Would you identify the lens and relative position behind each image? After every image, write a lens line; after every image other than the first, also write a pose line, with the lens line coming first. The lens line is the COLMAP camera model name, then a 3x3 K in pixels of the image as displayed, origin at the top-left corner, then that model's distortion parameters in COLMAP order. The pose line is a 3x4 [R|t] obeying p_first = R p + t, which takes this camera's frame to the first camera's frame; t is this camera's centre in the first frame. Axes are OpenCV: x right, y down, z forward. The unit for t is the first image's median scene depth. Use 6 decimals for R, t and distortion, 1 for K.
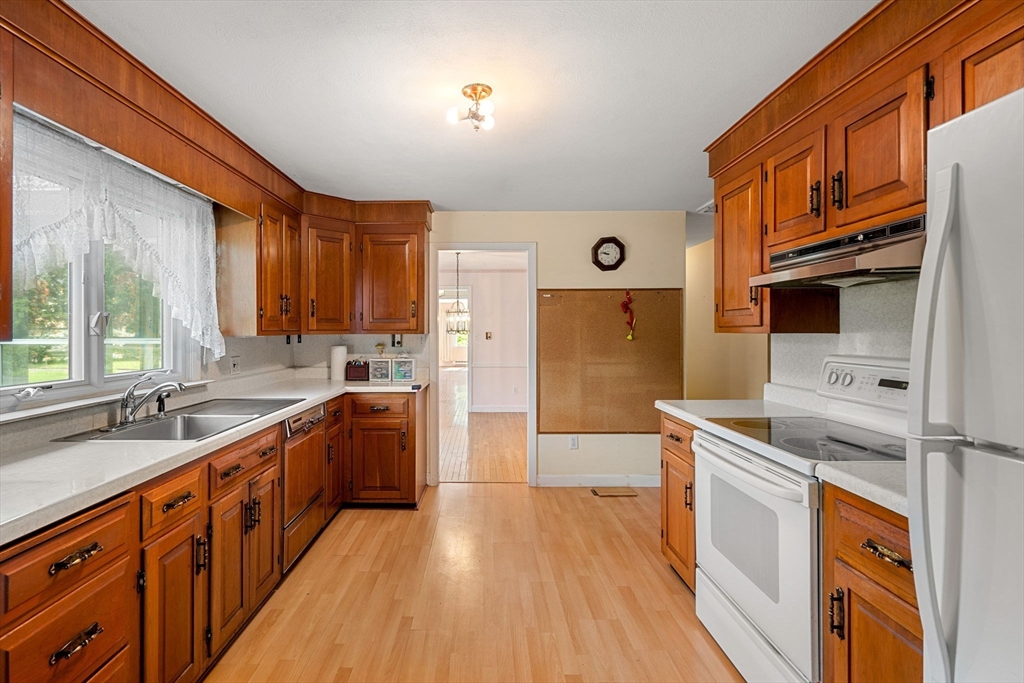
lens RADIAL K [[474.4, 0, 505.8], [0, 474.4, 338.5], [0, 0, 1]] dist [0.000956, 0.000200]
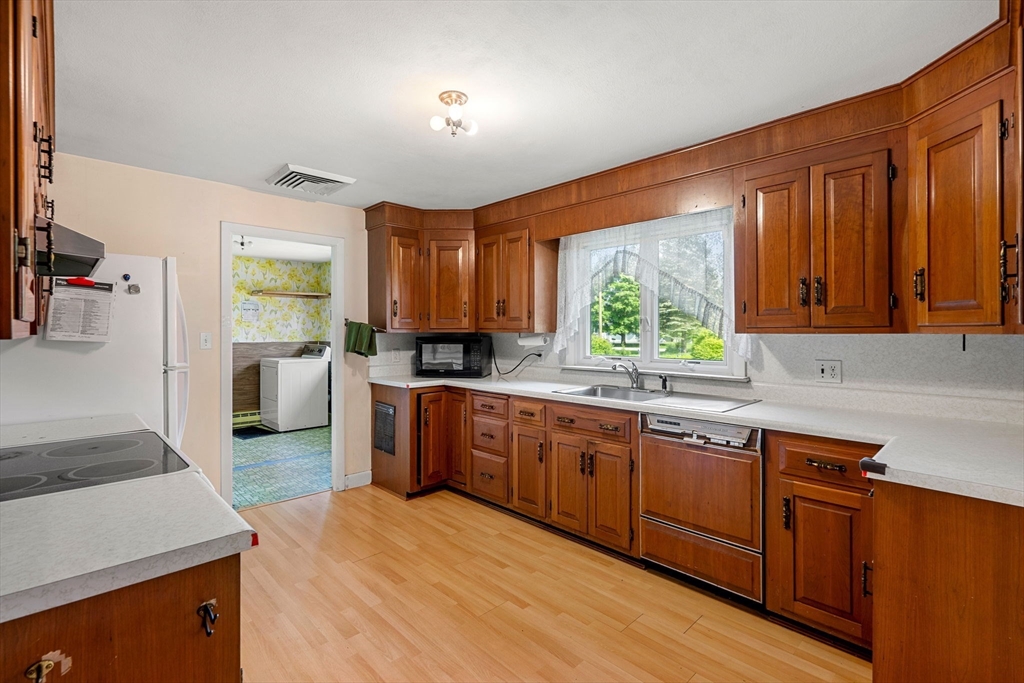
lens RADIAL K [[474.4, 0, 500.9], [0, 474.4, 329.4], [0, 0, 1]] dist [0.000956, 0.000200]
pose [[-0.764045, -0.002090, -0.645160, 0.478451], [-0.002240, 0.999997, -0.000586, -0.018215], [0.645159, 0.000998, -0.764048, 1.657170]]
